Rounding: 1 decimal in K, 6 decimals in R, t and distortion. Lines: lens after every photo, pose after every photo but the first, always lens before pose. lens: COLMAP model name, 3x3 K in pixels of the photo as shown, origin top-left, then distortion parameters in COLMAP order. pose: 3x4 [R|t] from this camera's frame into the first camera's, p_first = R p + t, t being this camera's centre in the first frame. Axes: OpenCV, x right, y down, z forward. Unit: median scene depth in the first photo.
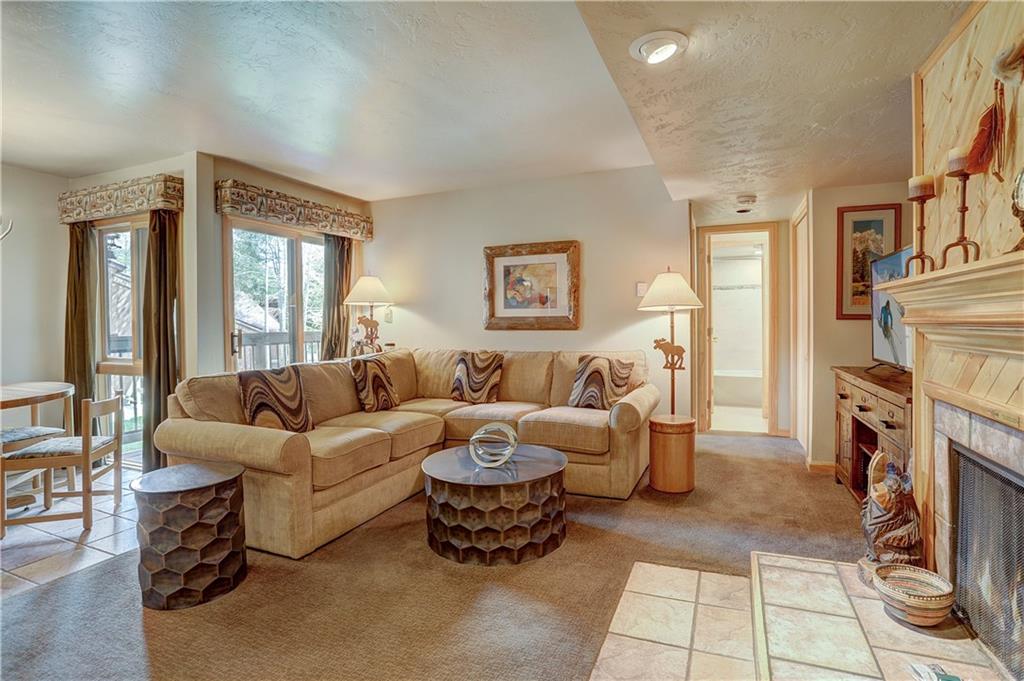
lens RADIAL K [[516.0, 0, 517.9], [0, 516.0, 335.4], [0, 0, 1]] dist [-0.081908, 0.037152]
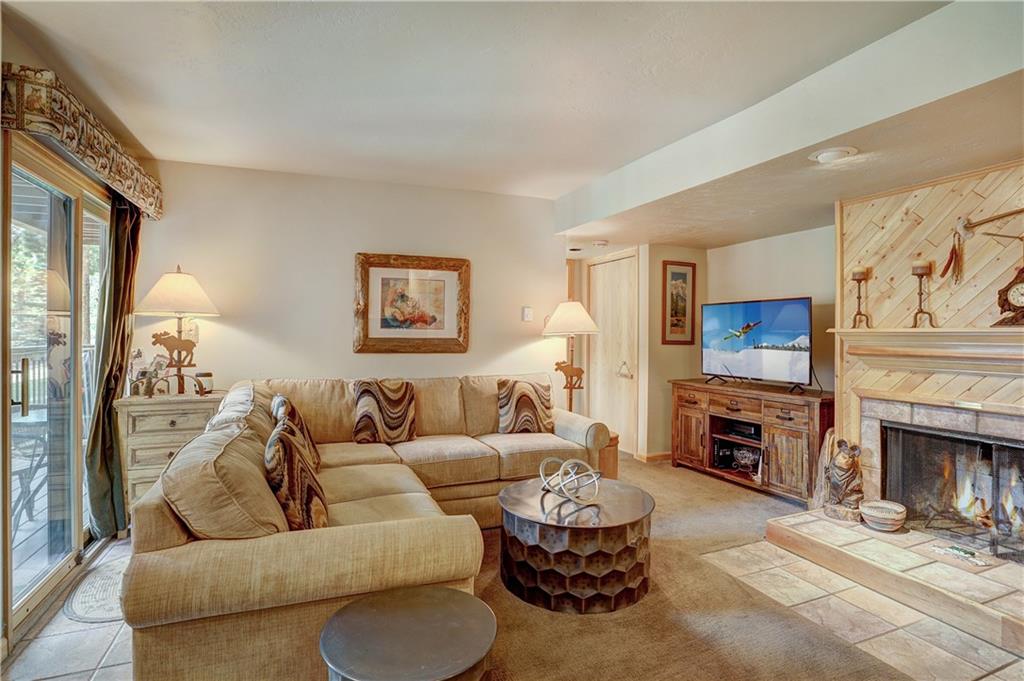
lens RADIAL K [[516.0, 0, 517.9], [0, 516.0, 335.4], [0, 0, 1]] dist [-0.081908, 0.037152]
pose [[0.705845, 0.013750, 0.708233, -0.576390], [0.002383, 0.999760, -0.021785, -0.025292], [-0.708362, 0.017065, 0.705643, 0.299077]]
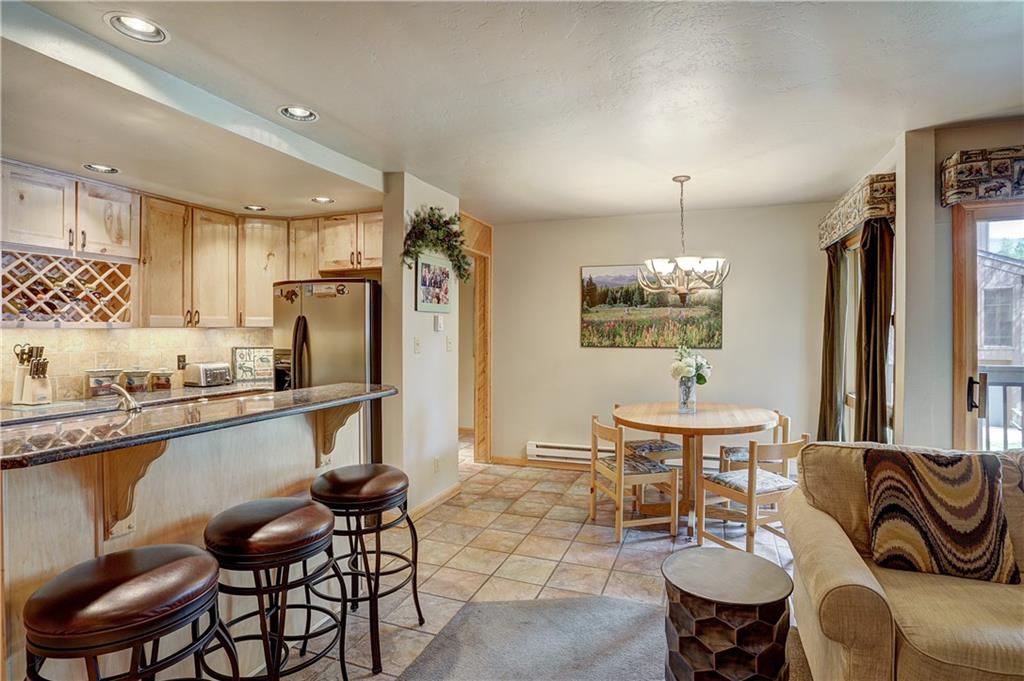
lens RADIAL K [[522.0, 0, 520.9], [0, 522.0, 335.1], [0, 0, 1]] dist [-0.067047, 0.026596]
pose [[0.042908, 0.015954, -0.998952, 0.079143], [-0.020784, 0.999670, 0.015073, -0.060128], [0.998863, 0.020115, 0.043226, 0.368718]]
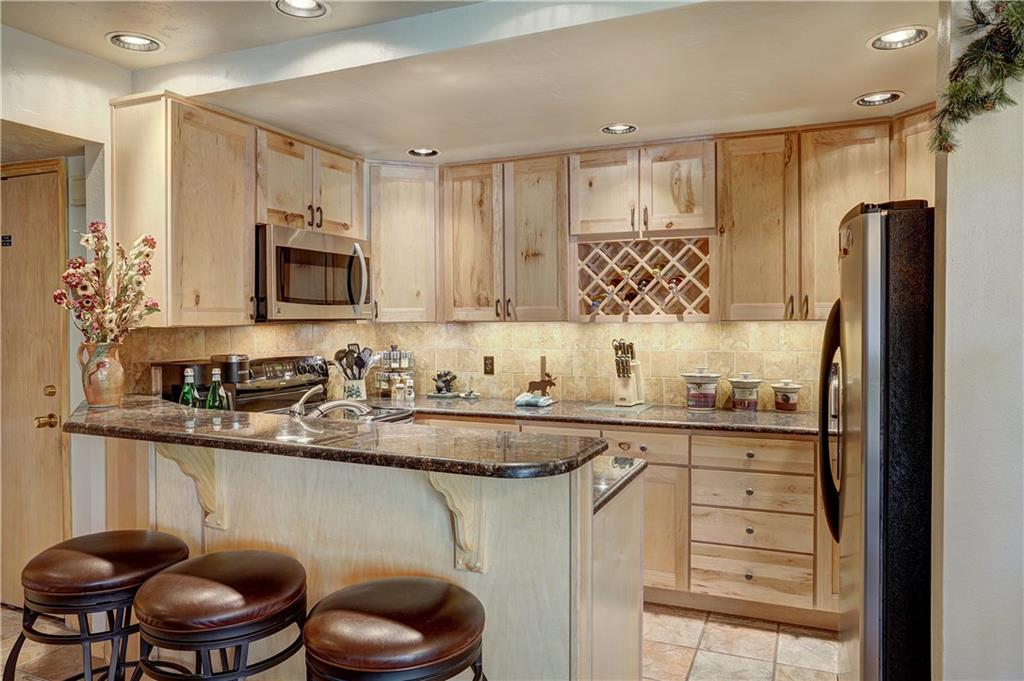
lens RADIAL K [[690.3, 0, 533.6], [0, 690.3, 332.7], [0, 0, 1]] dist [-0.055795, 0.055154]
pose [[-0.999909, 0.012652, -0.004708, -0.592905], [0.012458, 0.999156, 0.039129, -0.068617], [0.005199, 0.039067, -0.999223, 0.623364]]
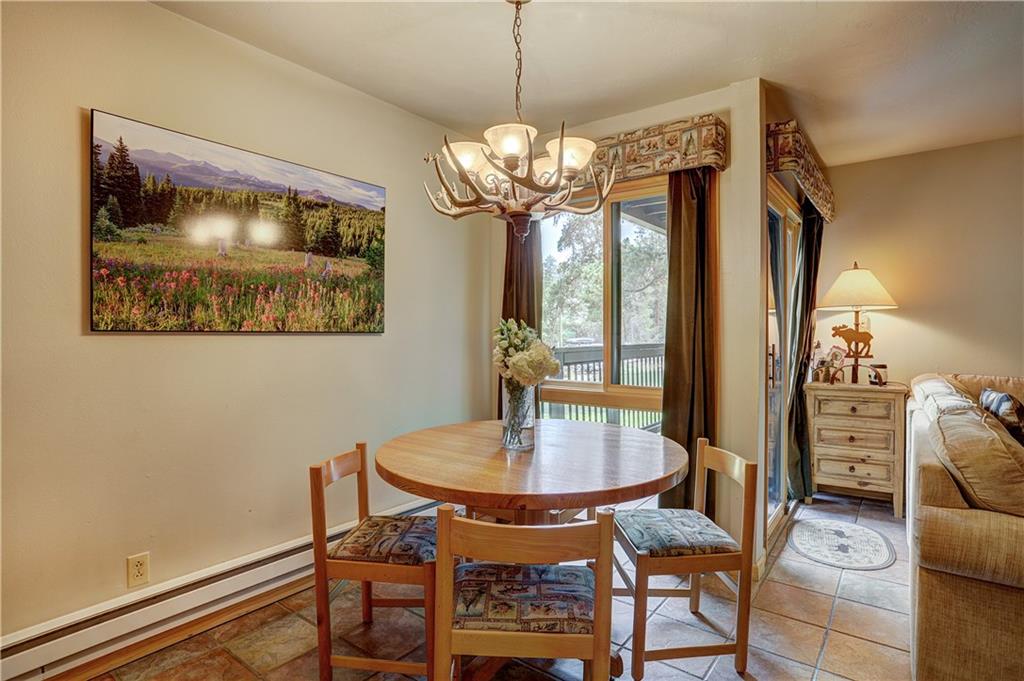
lens RADIAL K [[532.6, 0, 512.0], [0, 532.6, 340.5], [0, 0, 1]] dist [-0.052398, 0.020115]
pose [[0.963415, 0.011568, -0.267763, -0.740046], [-0.012966, 0.999910, -0.003454, -0.009980], [0.267699, 0.006799, 0.963479, 0.227567]]
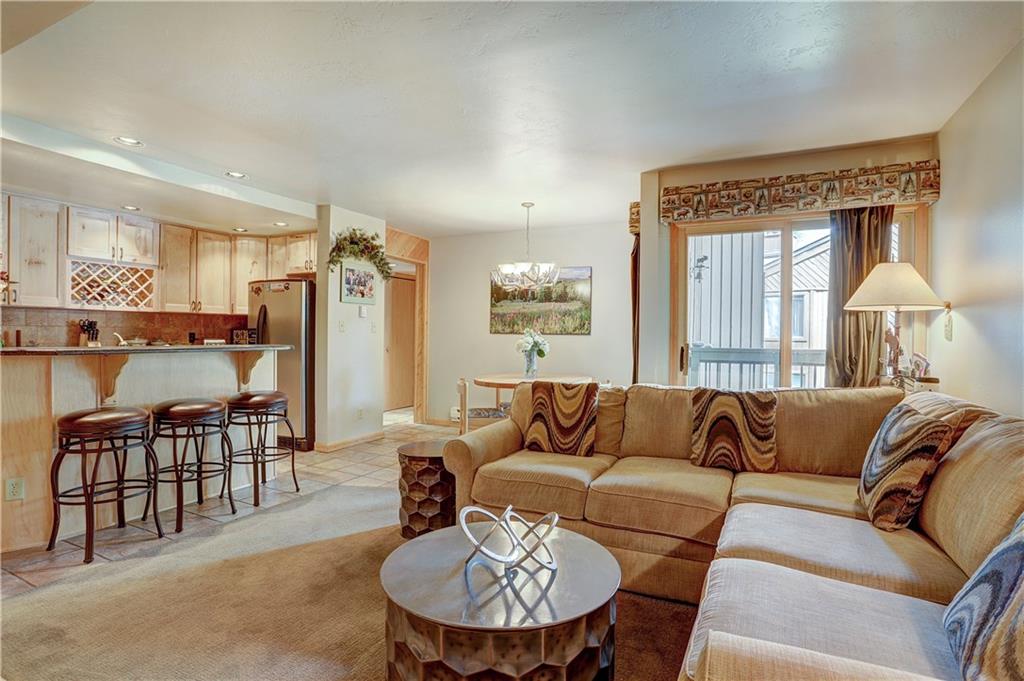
lens RADIAL K [[498.0, 0, 512.0], [0, 498.0, 340.5], [0, 0, 1]] dist [-0.074627, 0.033228]
pose [[-0.054028, 0.019435, -0.998350, 0.383559], [-0.032628, 0.999242, 0.021218, -0.026890], [0.998006, 0.033720, -0.053353, 0.737818]]
